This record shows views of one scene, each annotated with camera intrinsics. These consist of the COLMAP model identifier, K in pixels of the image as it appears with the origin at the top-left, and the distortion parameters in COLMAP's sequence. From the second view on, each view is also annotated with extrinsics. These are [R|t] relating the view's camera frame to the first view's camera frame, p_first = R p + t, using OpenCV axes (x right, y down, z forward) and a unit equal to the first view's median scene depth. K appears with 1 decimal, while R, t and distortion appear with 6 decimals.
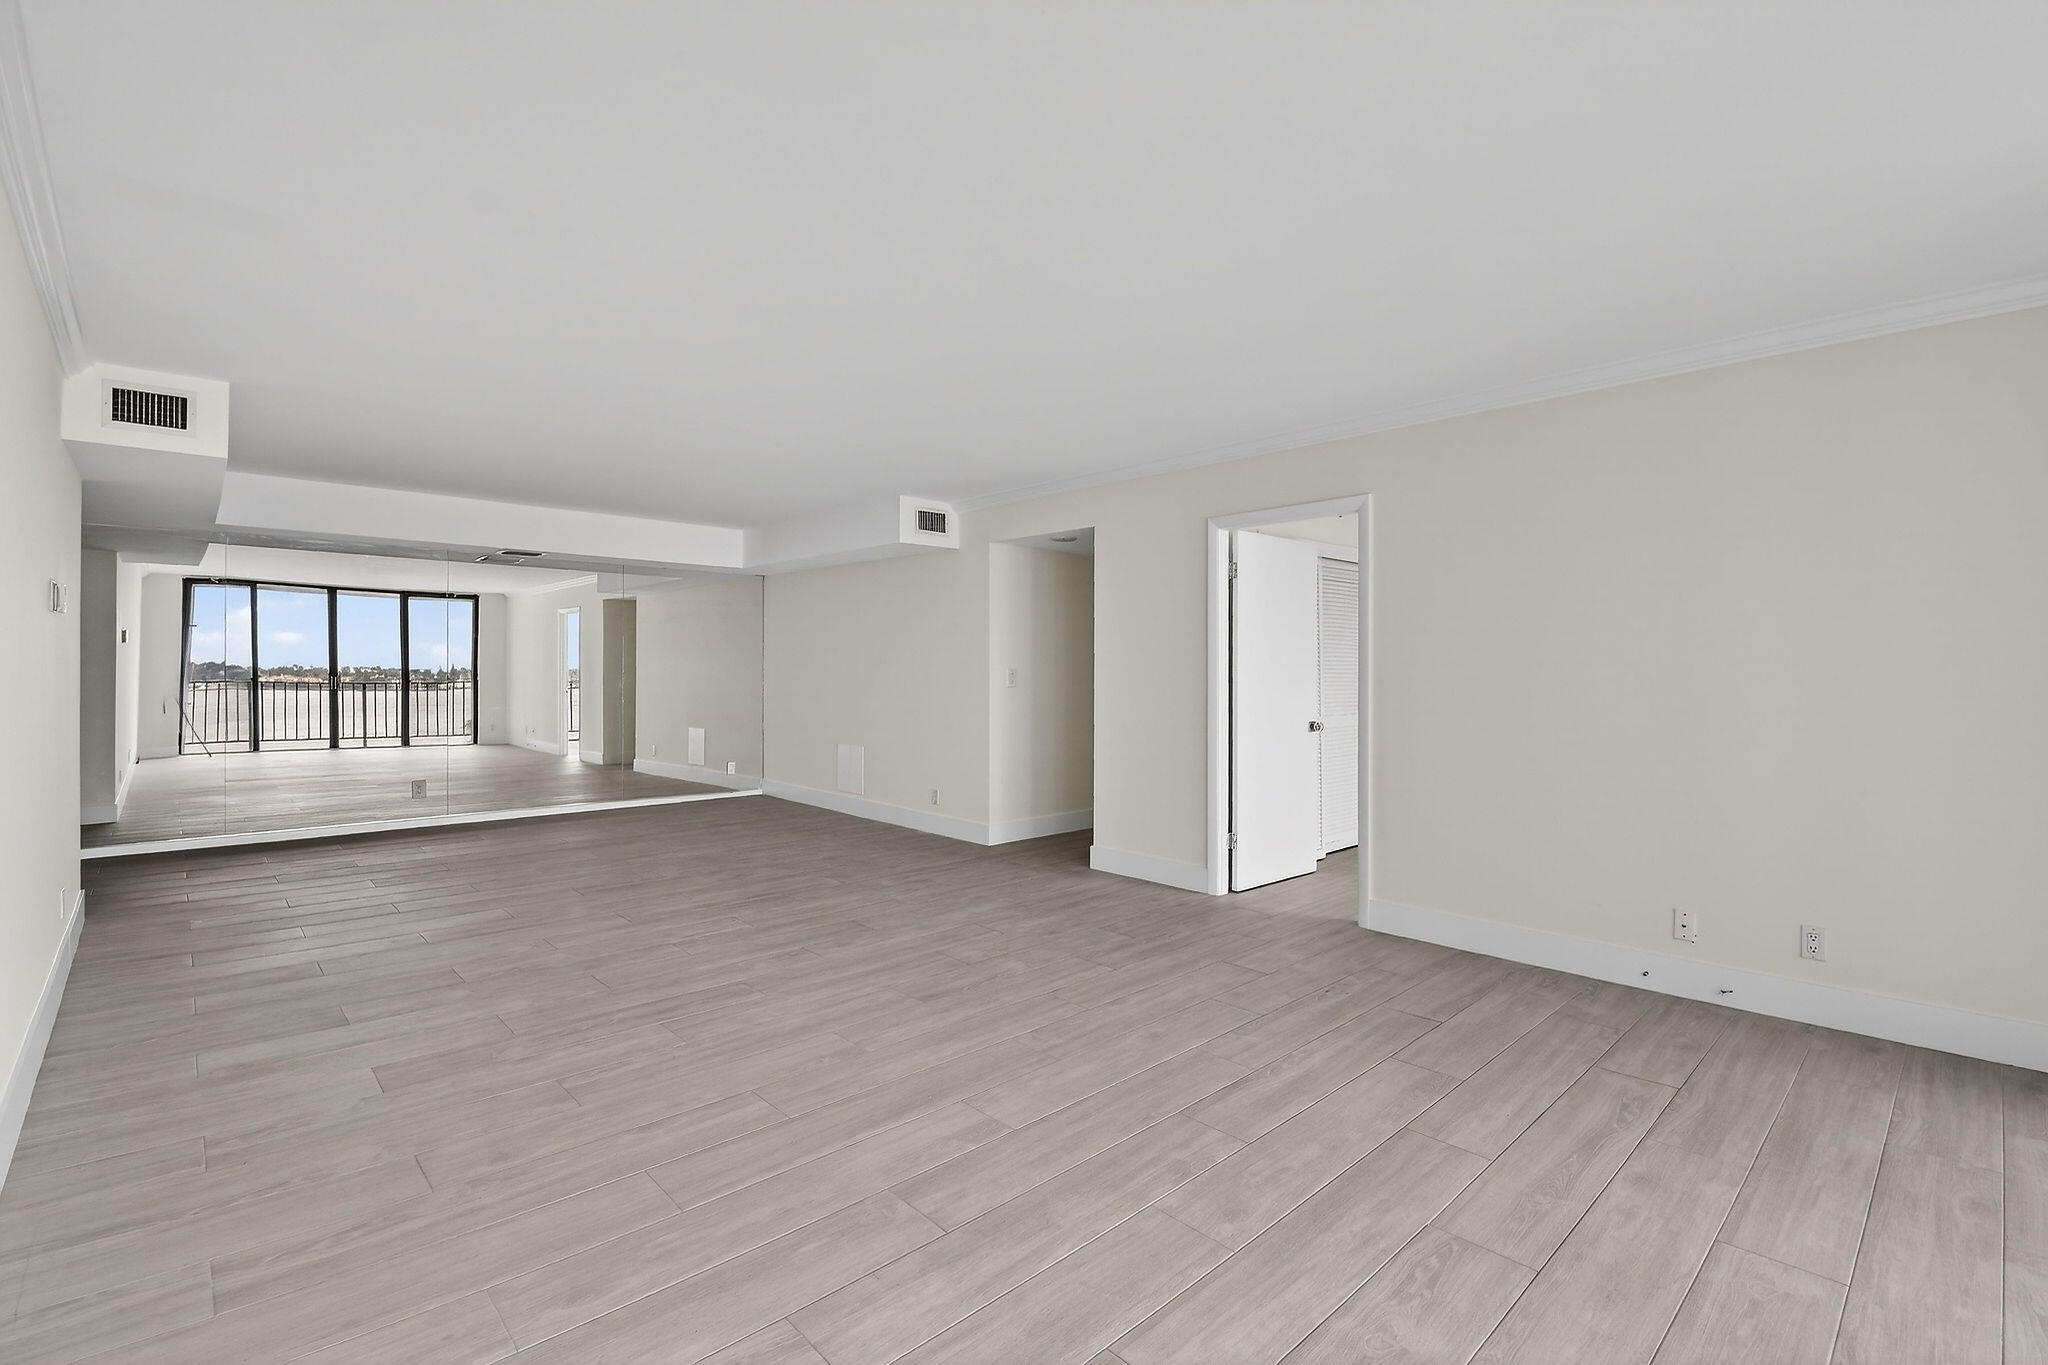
lens RADIAL K [[918.6, 0, 1013.2], [0, 918.6, 666.3], [0, 0, 1]] dist [0.018397, -0.008983]
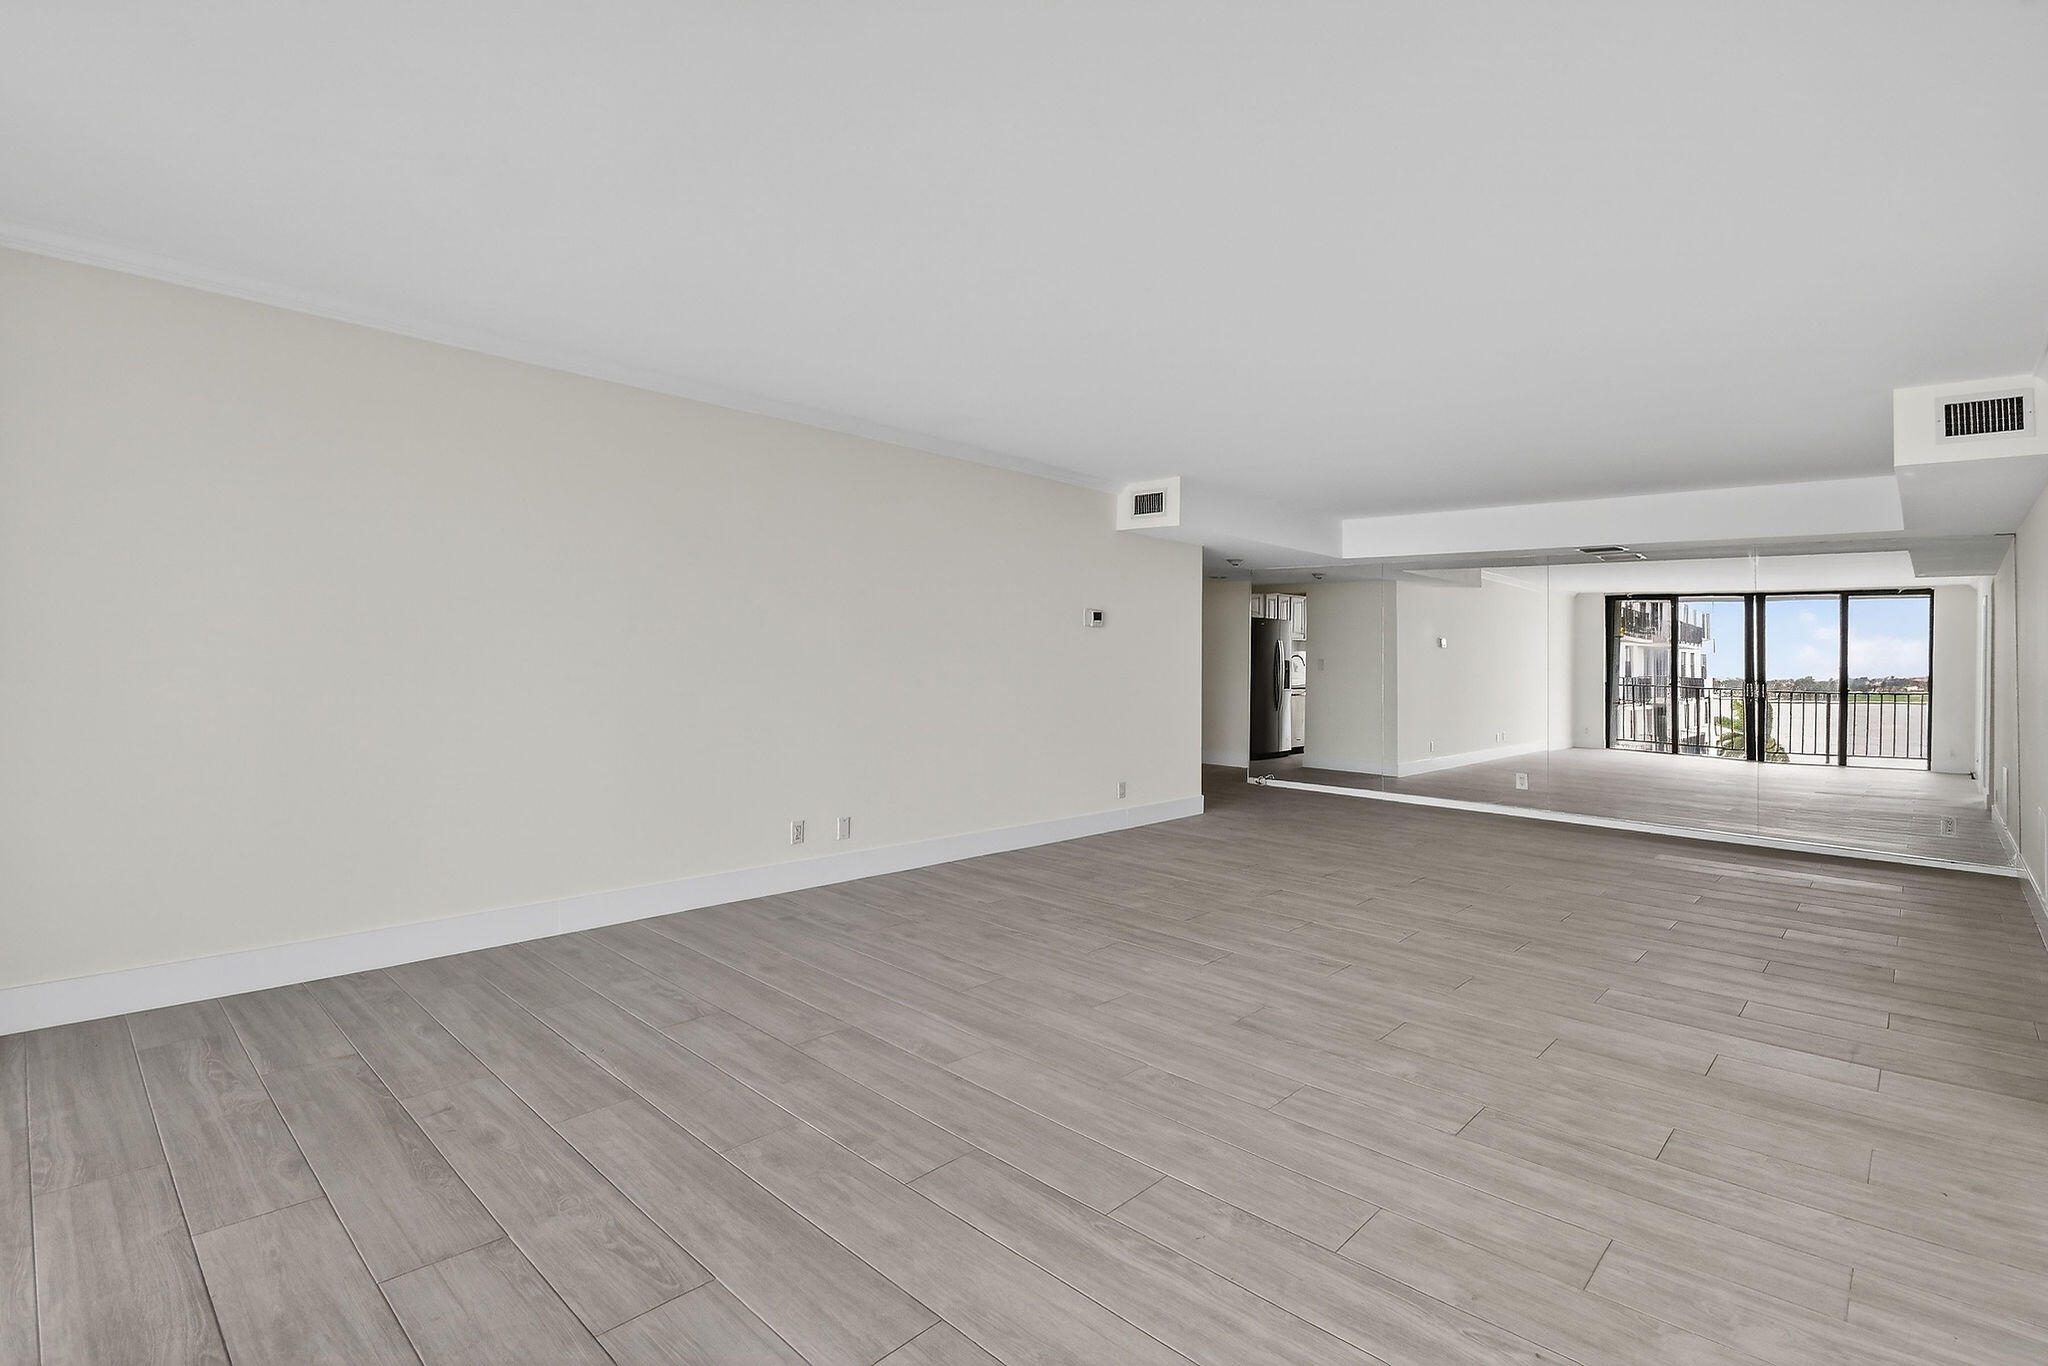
lens RADIAL K [[918.6, 0, 1029.8], [0, 918.6, 680.4], [0, 0, 1]] dist [0.018397, -0.008983]
pose [[0.086741, 0.021423, -0.996001, 0.739044], [-0.019763, 0.999609, 0.019779, 0.010876], [0.996035, 0.017969, 0.087131, 0.673933]]
